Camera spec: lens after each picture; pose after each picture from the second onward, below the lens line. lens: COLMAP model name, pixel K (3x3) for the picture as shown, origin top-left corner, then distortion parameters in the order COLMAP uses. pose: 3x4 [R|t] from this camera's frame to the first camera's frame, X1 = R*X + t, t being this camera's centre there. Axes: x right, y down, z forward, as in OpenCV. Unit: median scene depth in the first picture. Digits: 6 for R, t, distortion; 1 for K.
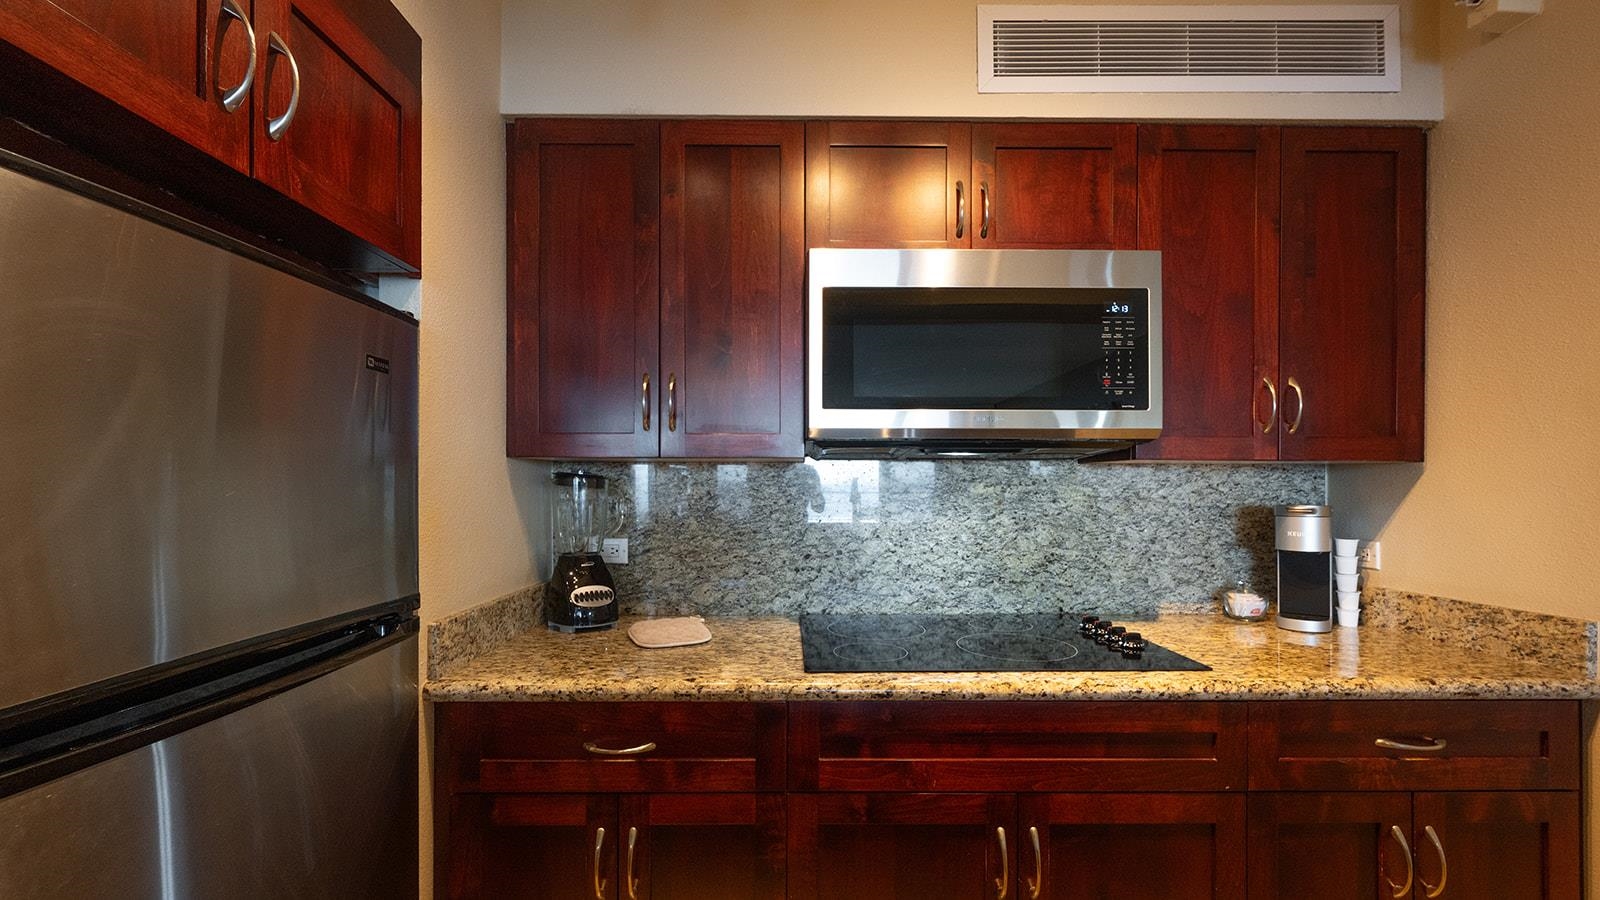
lens RADIAL K [[648.1, 0, 798.8], [0, 648.1, 488.0], [0, 0, 1]] dist [-0.000391, -0.000036]
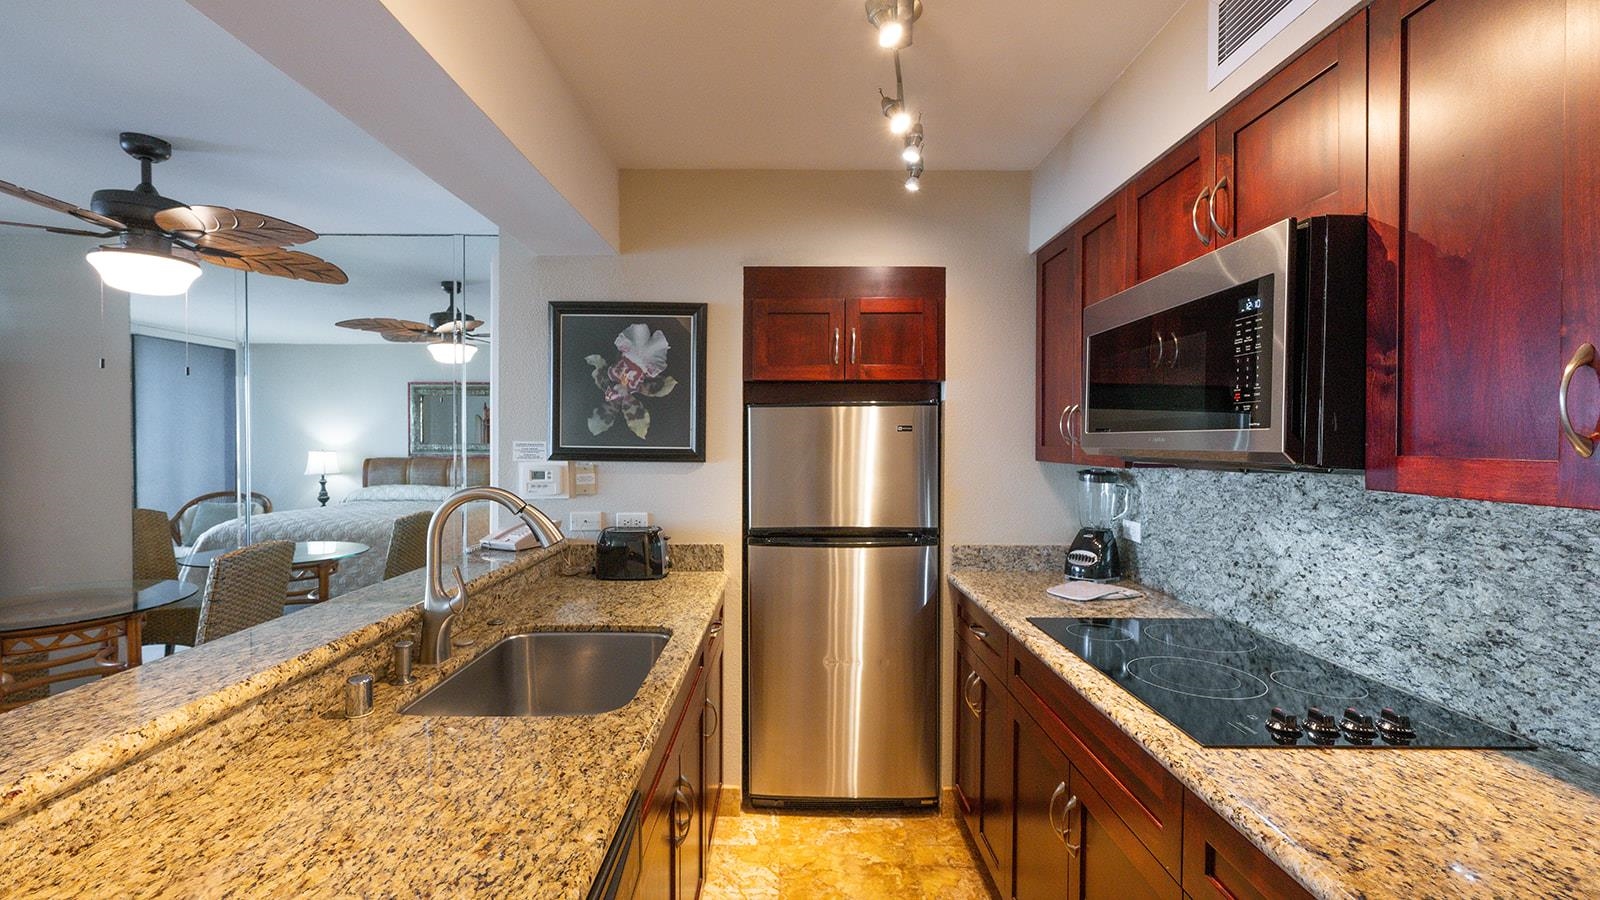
lens RADIAL K [[674.0, 0, 784.7], [0, 674.0, 450.2], [0, 0, 1]] dist [-0.000351, -0.000240]
pose [[-0.011056, 0.012847, -0.999856, 1.048943], [-0.004514, 0.999907, 0.012898, -0.077998], [0.999929, 0.004656, -0.010997, 0.321418]]
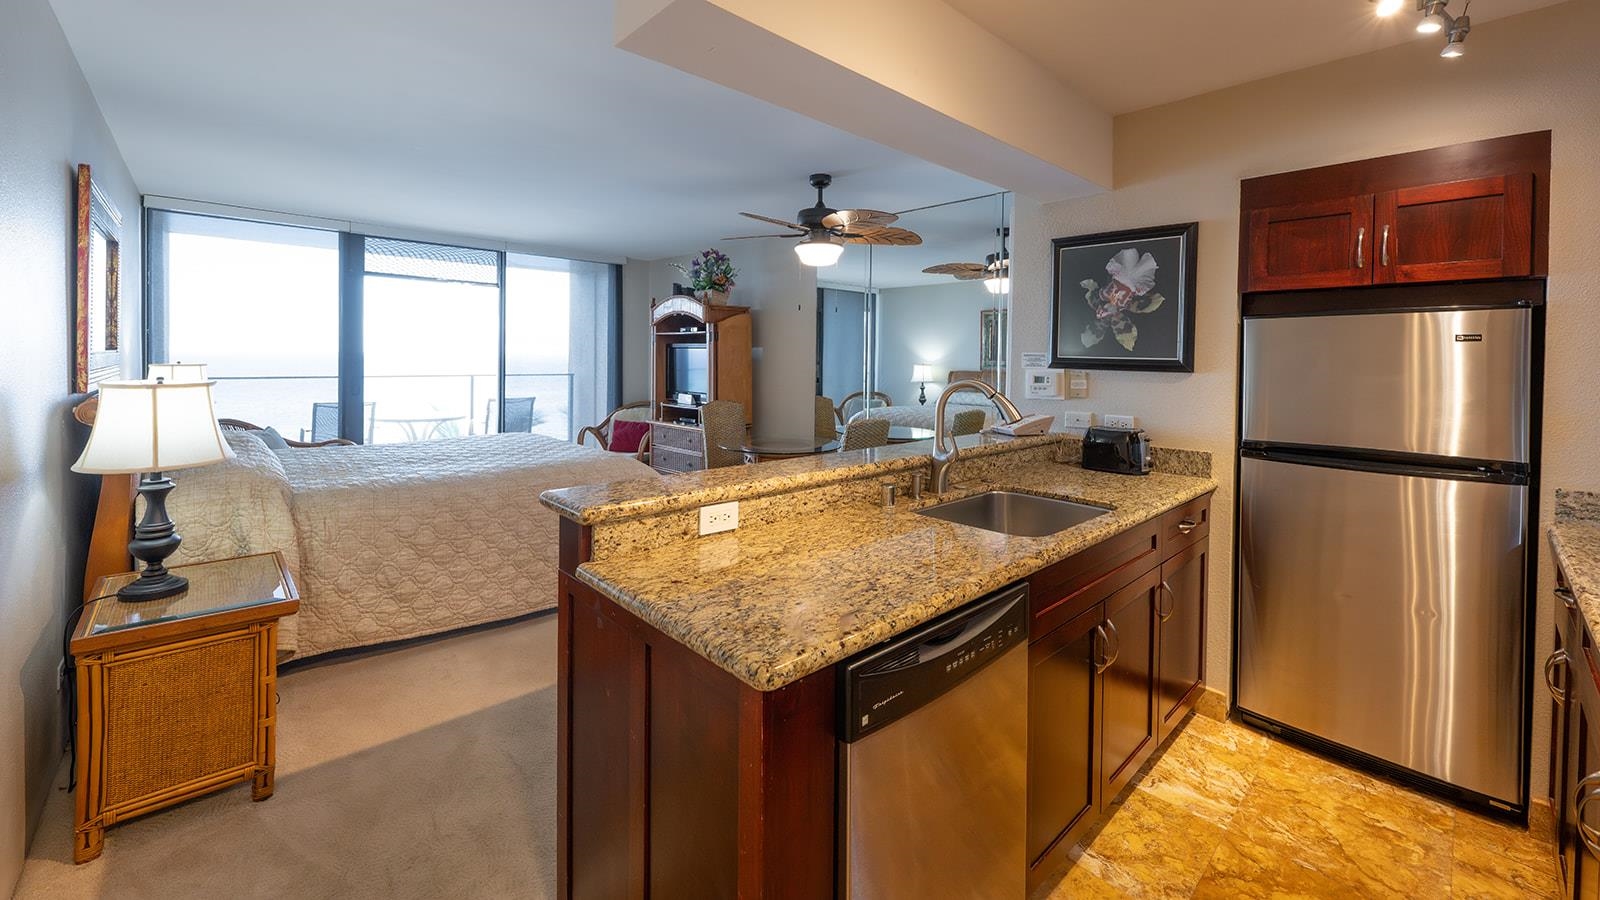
lens RADIAL K [[630.0, 0, 798.8], [0, 630.0, 365.3], [0, 0, 1]] dist [-0.000202, -0.000417]
pose [[-0.736064, -0.002928, -0.676906, 1.222691], [-0.016274, 0.999778, 0.013372, -0.054285], [0.676717, 0.020859, -0.735948, 0.575563]]
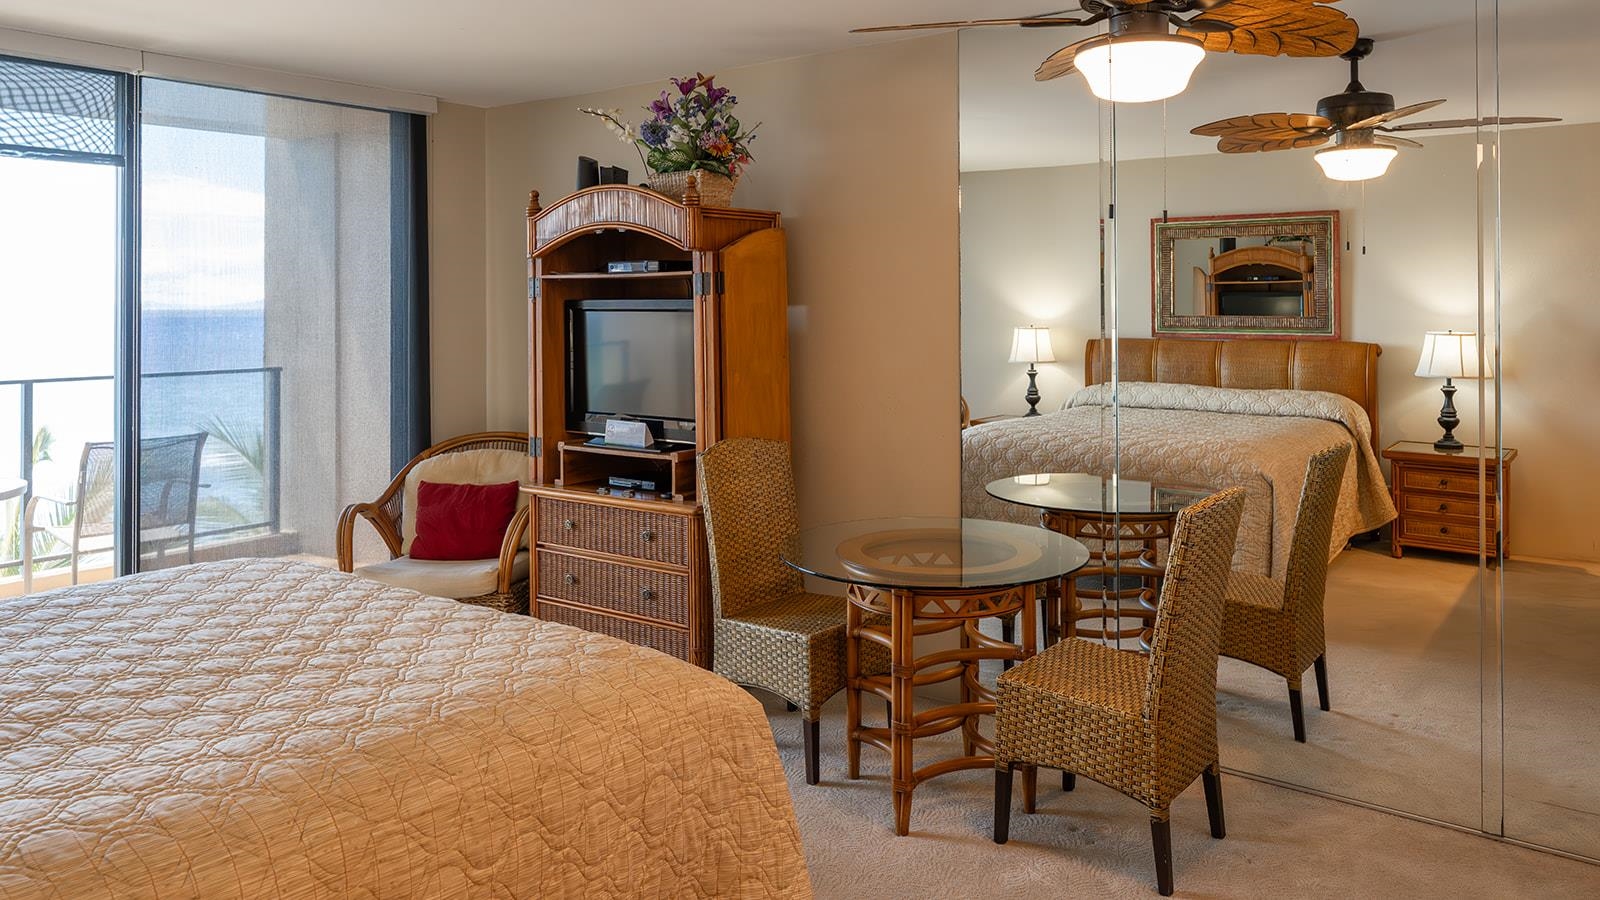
lens RADIAL K [[1127.8, 0, 851.2], [0, 1127.8, 287.1], [0, 0, 1]] dist [0.000619, -0.002310]
pose [[-0.595500, -0.011034, -0.803280, 1.117164], [0.002135, 0.999880, -0.015318, -0.102900], [0.803353, -0.010836, -0.595405, -0.376784]]
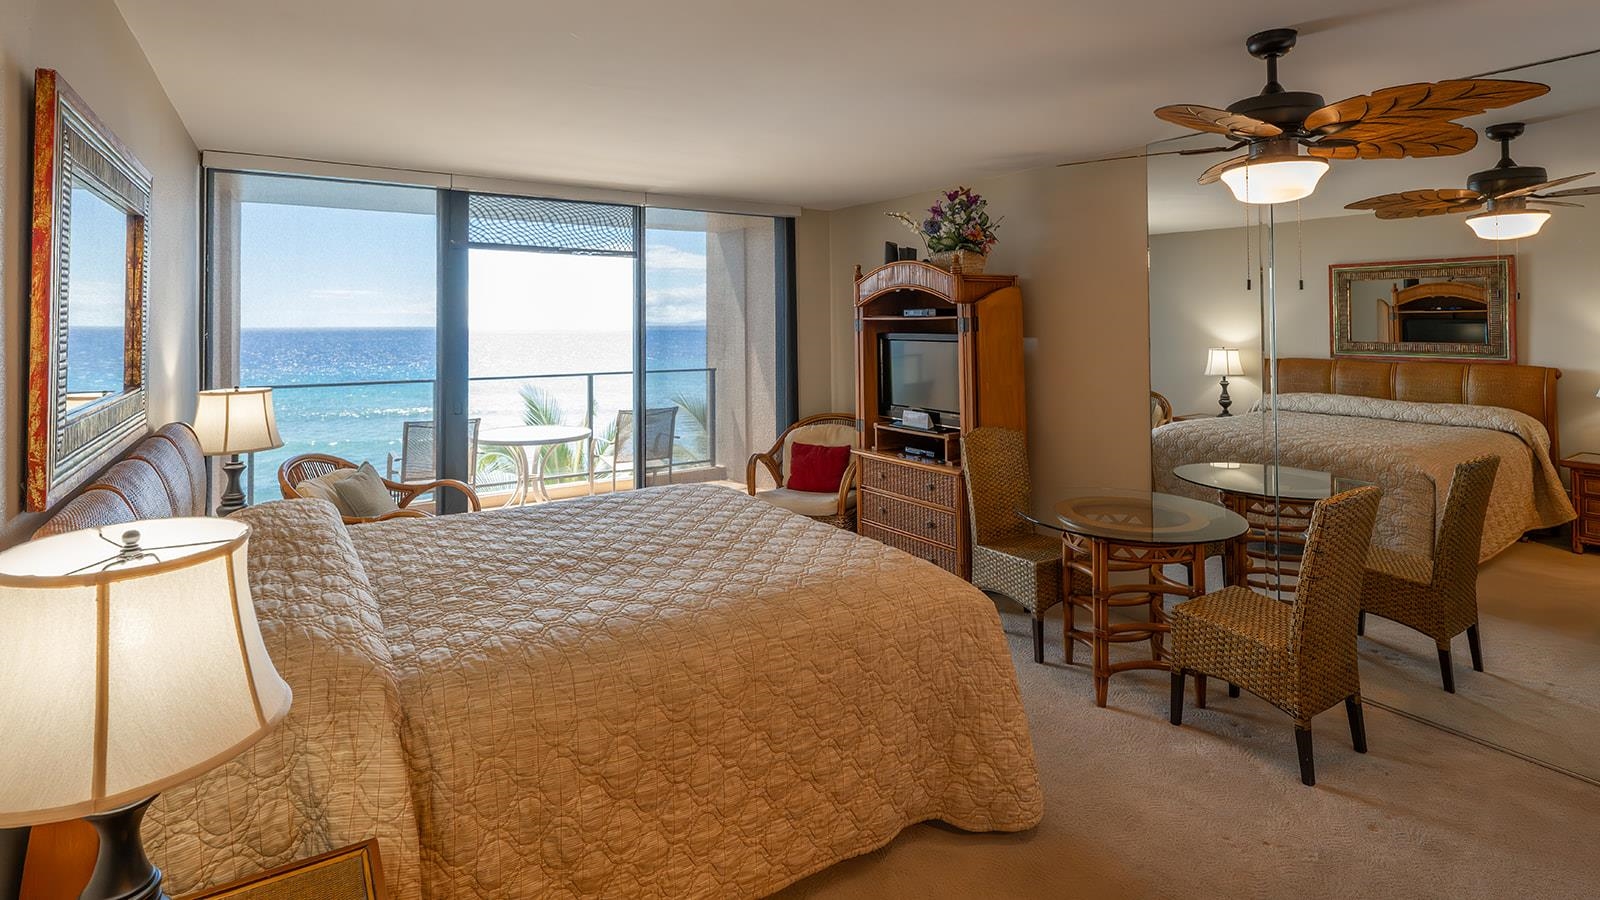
lens RADIAL K [[772.3, 0, 787.8], [0, 772.3, 308.7], [0, 0, 1]] dist [-0.000253, 0.000515]
pose [[-0.846920, -0.008243, -0.531656, 1.195370], [0.002283, 0.999814, -0.019139, -0.149952], [0.531715, -0.017423, -0.846744, -0.243310]]
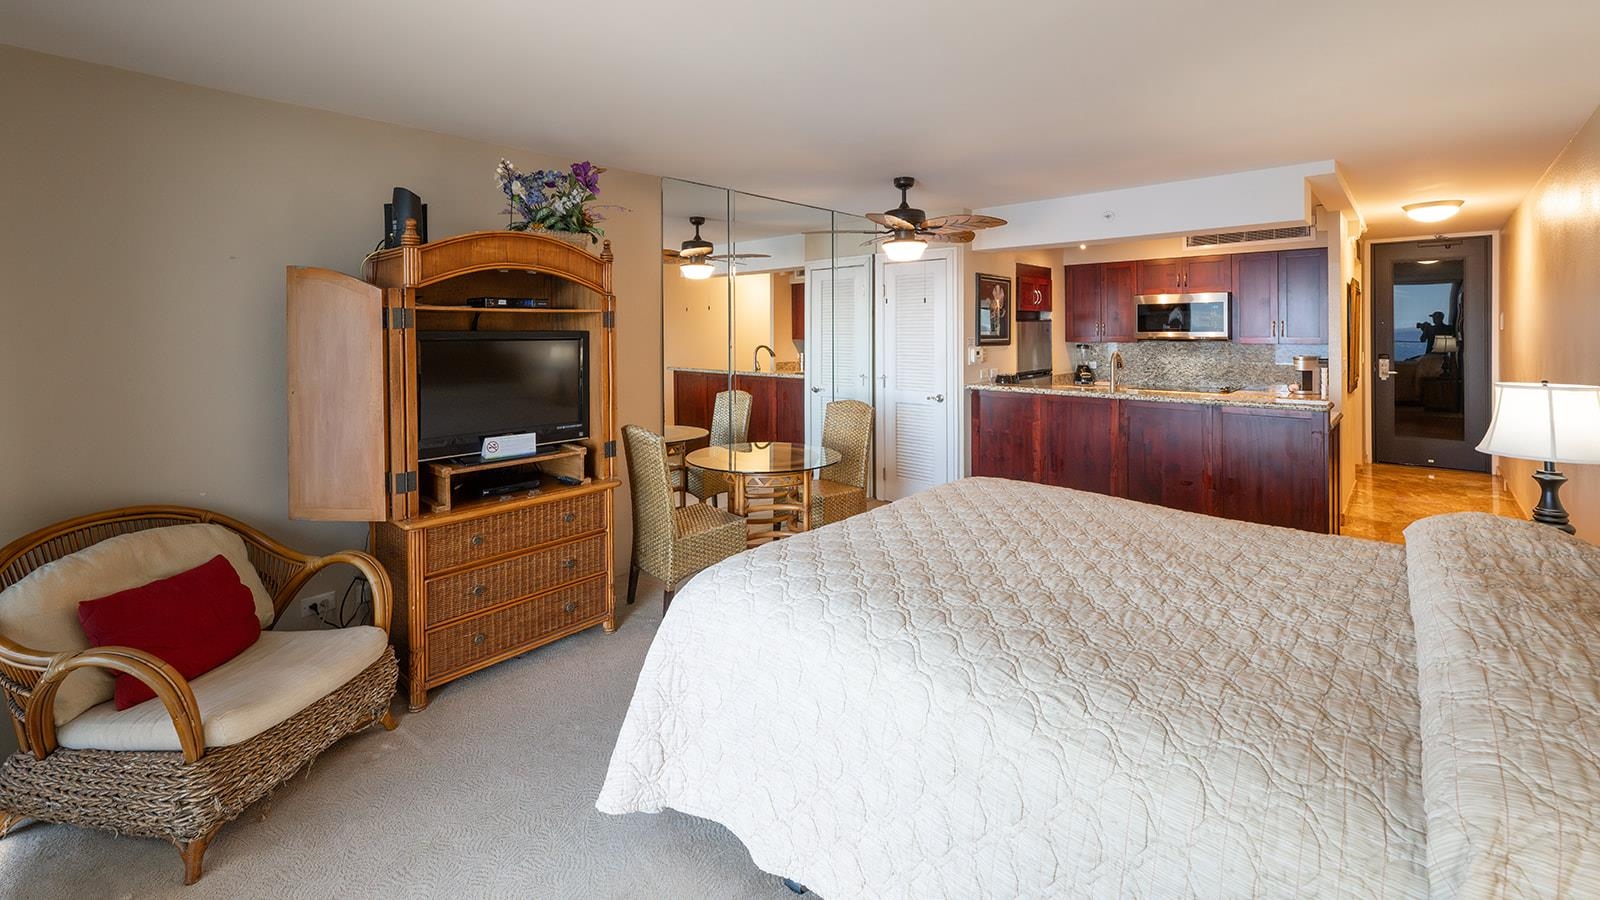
lens RADIAL K [[659.0, 0, 805.9], [0, 659.0, 338.4], [0, 0, 1]] dist [-0.000811, 0.000008]
pose [[0.728804, 0.000645, -0.684722, 1.121277], [0.007045, 0.999940, 0.008441, -0.103279], [0.684687, -0.010976, 0.728755, -2.927360]]
